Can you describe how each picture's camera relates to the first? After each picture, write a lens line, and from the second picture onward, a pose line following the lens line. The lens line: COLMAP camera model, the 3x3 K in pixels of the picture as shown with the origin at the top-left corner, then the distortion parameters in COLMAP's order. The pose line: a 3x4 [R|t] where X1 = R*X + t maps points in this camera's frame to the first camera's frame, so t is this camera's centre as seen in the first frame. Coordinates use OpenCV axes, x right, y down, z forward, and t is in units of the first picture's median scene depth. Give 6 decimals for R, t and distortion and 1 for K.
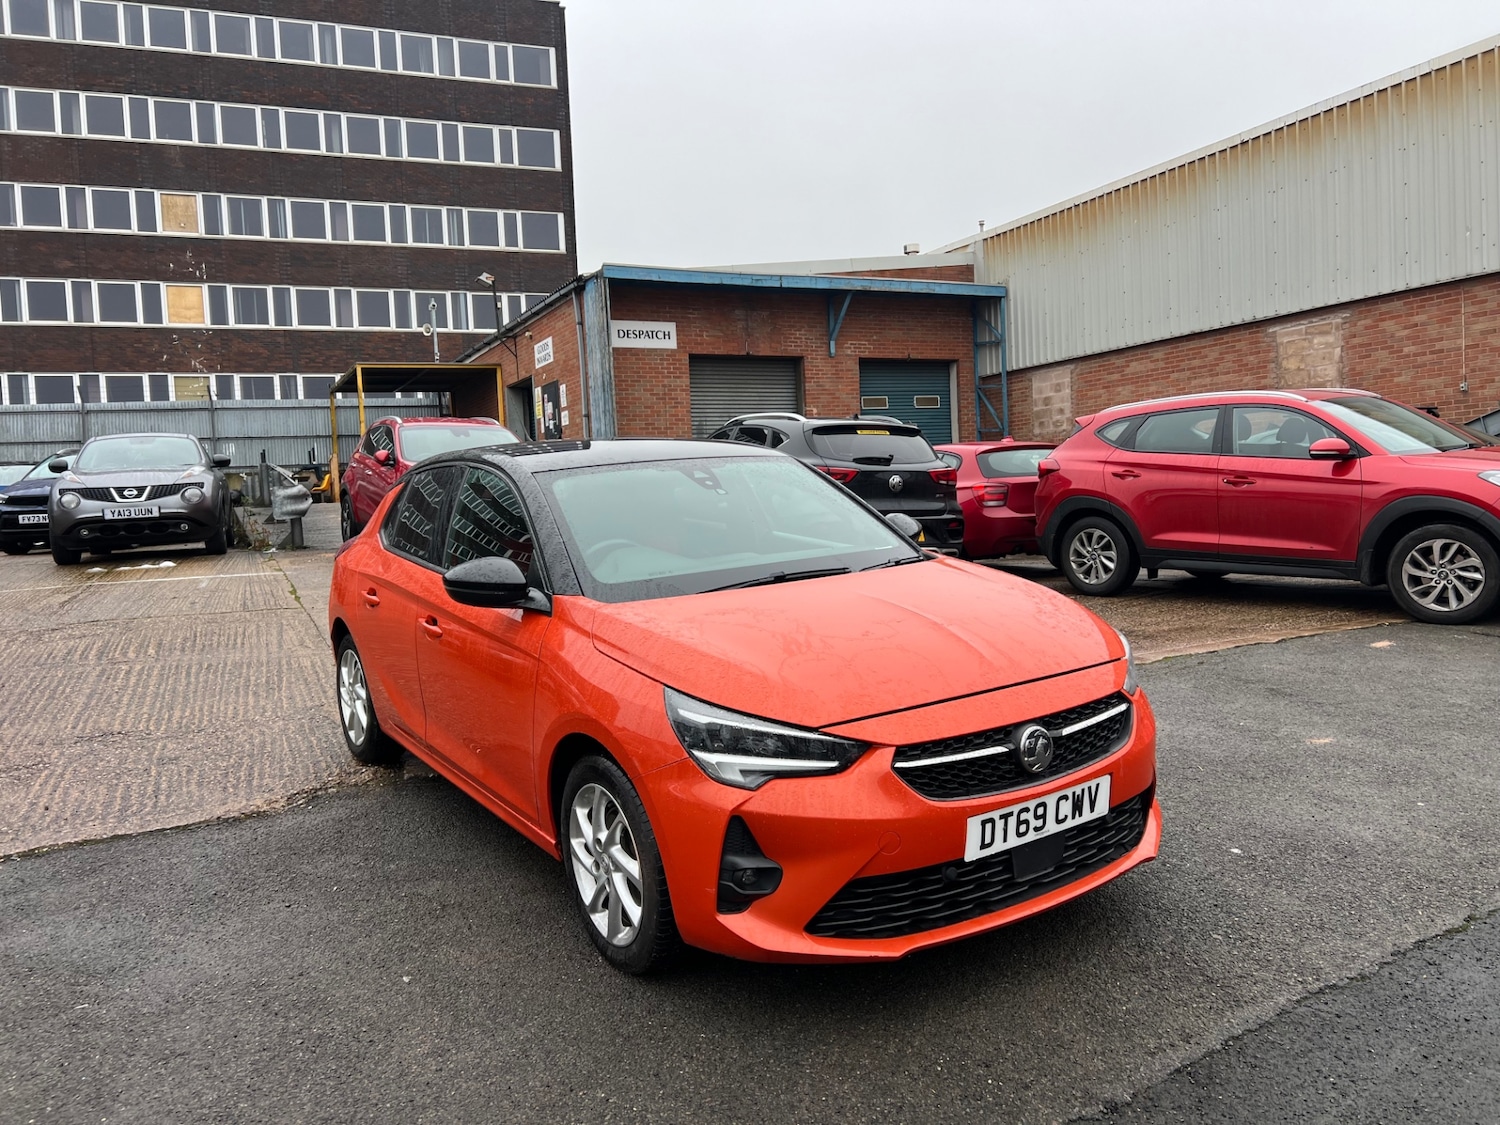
lens RADIAL K [[1124.8, 0, 751.2], [0, 1124.8, 565.1], [0, 0, 1]] dist [0.064599, -0.069445]
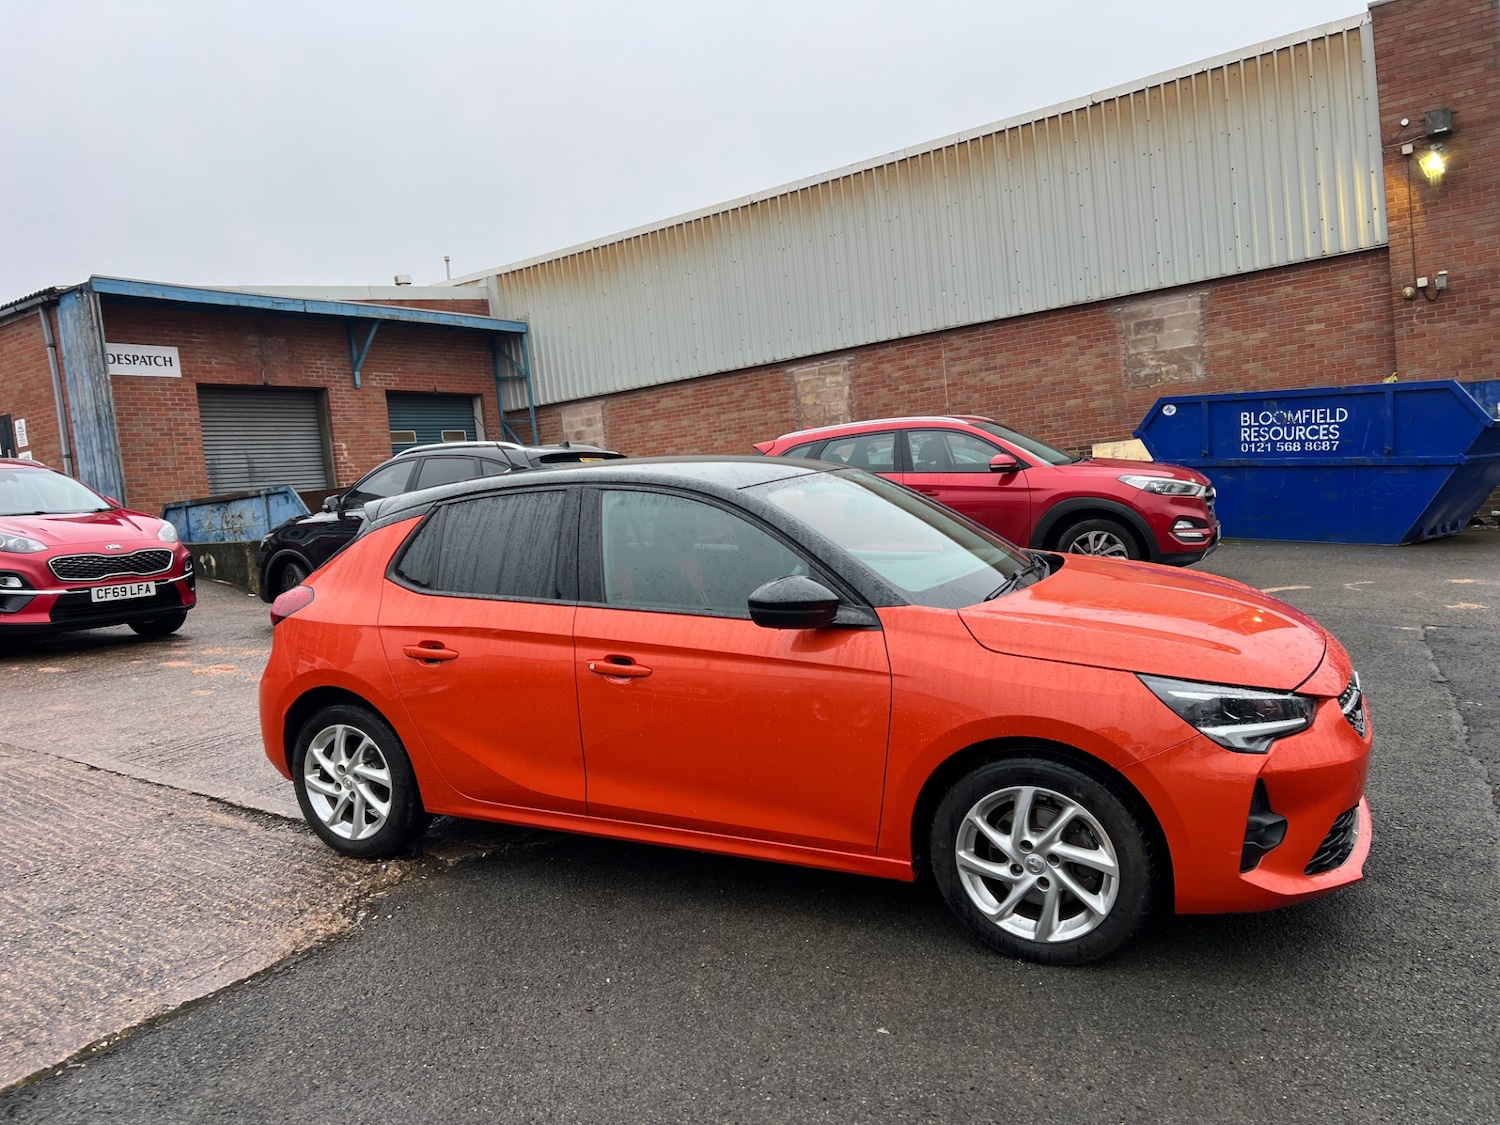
lens RADIAL K [[1124.8, 0, 737.9], [0, 1124.8, 573.3], [0, 0, 1]] dist [0.064599, -0.069445]
pose [[0.872232, -0.071799, 0.483794, -0.202808], [0.084942, 0.996372, -0.005273, -0.002144], [-0.481660, 0.045694, 0.875166, 0.058800]]
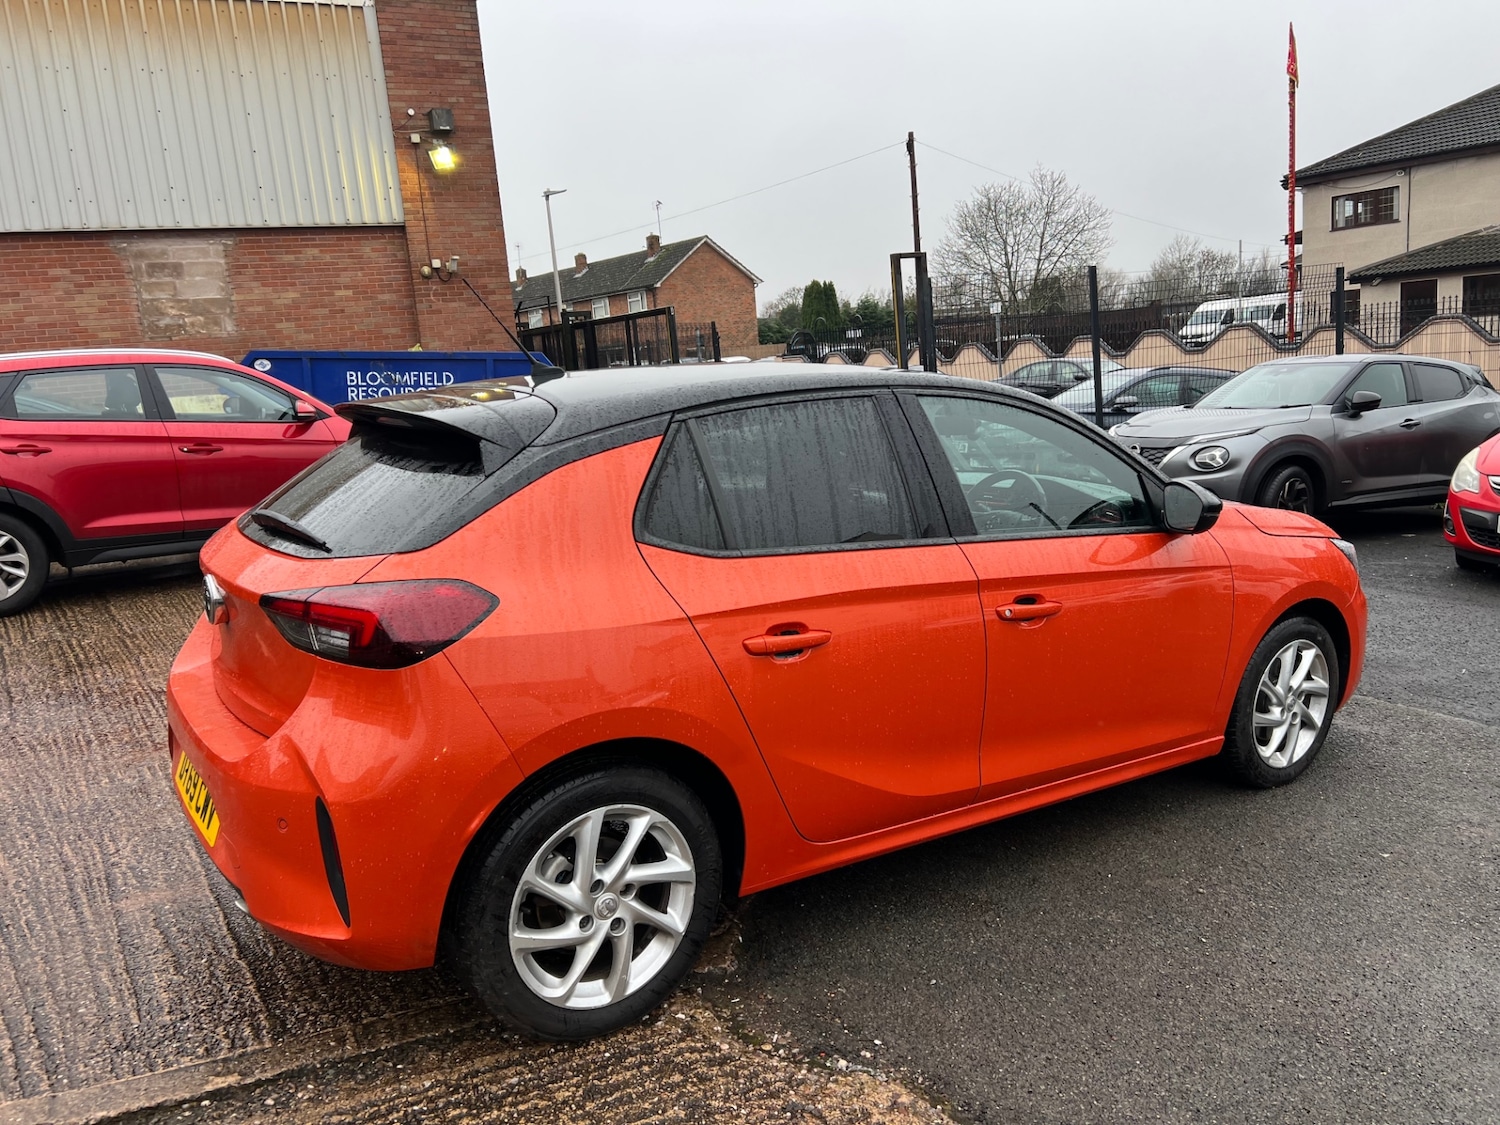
lens RADIAL K [[1124.8, 0, 752.5], [0, 1124.8, 567.5], [0, 0, 1]] dist [0.064599, -0.069445]
pose [[-0.002765, -0.135750, 0.990739, -0.327599], [0.131590, 0.982078, 0.134931, -0.030744], [-0.991300, 0.130744, 0.015148, 0.379076]]
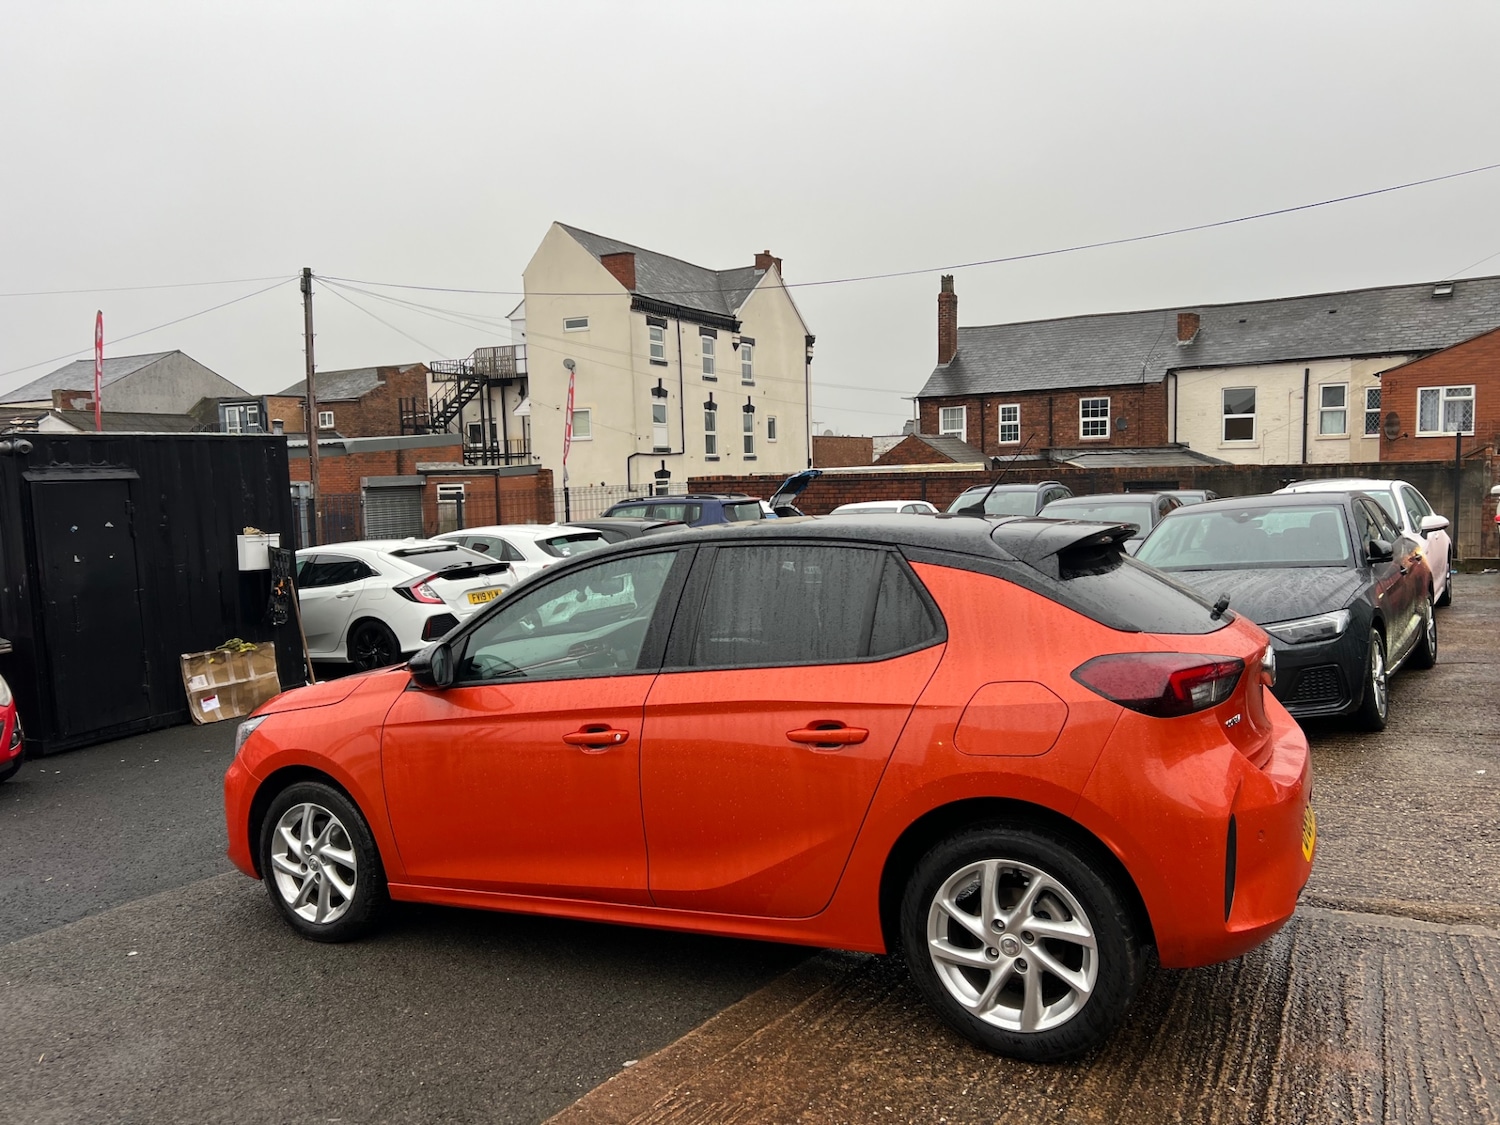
lens RADIAL K [[1124.8, 0, 740.2], [0, 1124.8, 581.7], [0, 0, 1]] dist [0.064599, -0.069445]
pose [[-0.879274, 0.116128, -0.461943, 0.110290], [0.043281, 0.985291, 0.165311, -0.078062], [0.474346, 0.125360, -0.871367, 0.652506]]
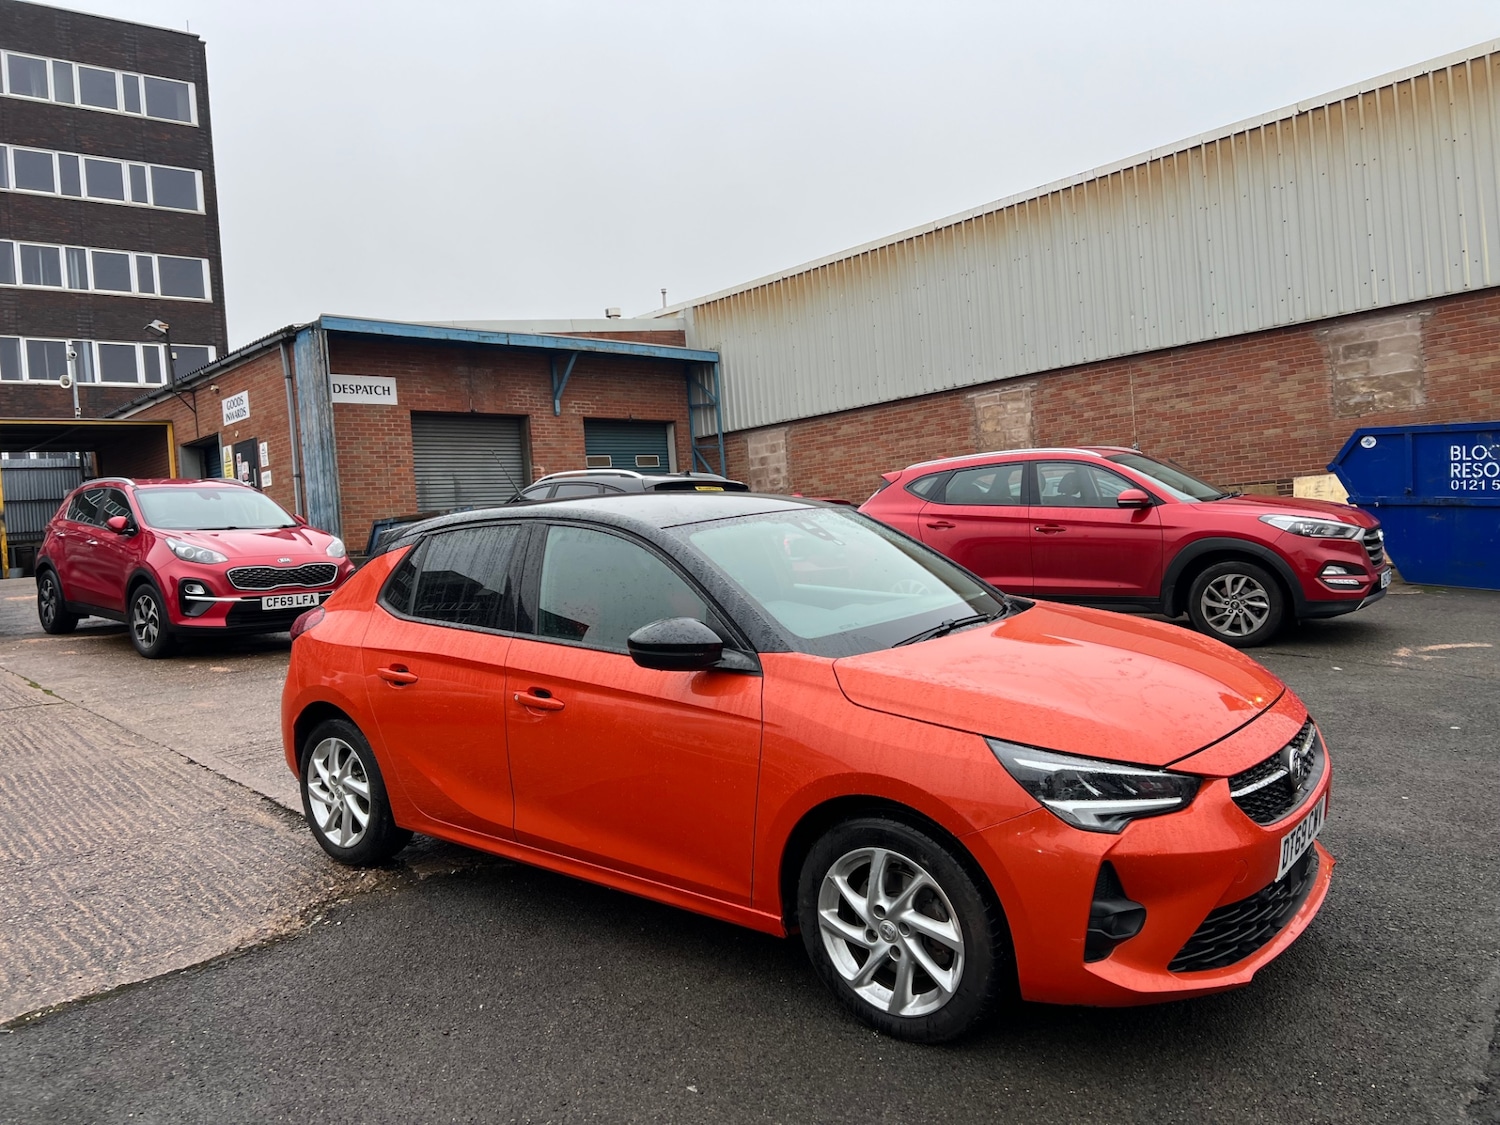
lens RADIAL K [[1124.8, 0, 737.9], [0, 1124.8, 560.8], [0, 0, 1]] dist [0.064599, -0.069445]
pose [[0.954075, -0.029771, 0.298085, -0.129332], [0.046716, 0.997662, -0.049885, -0.001352], [-0.295902, 0.061519, 0.953235, 0.026740]]
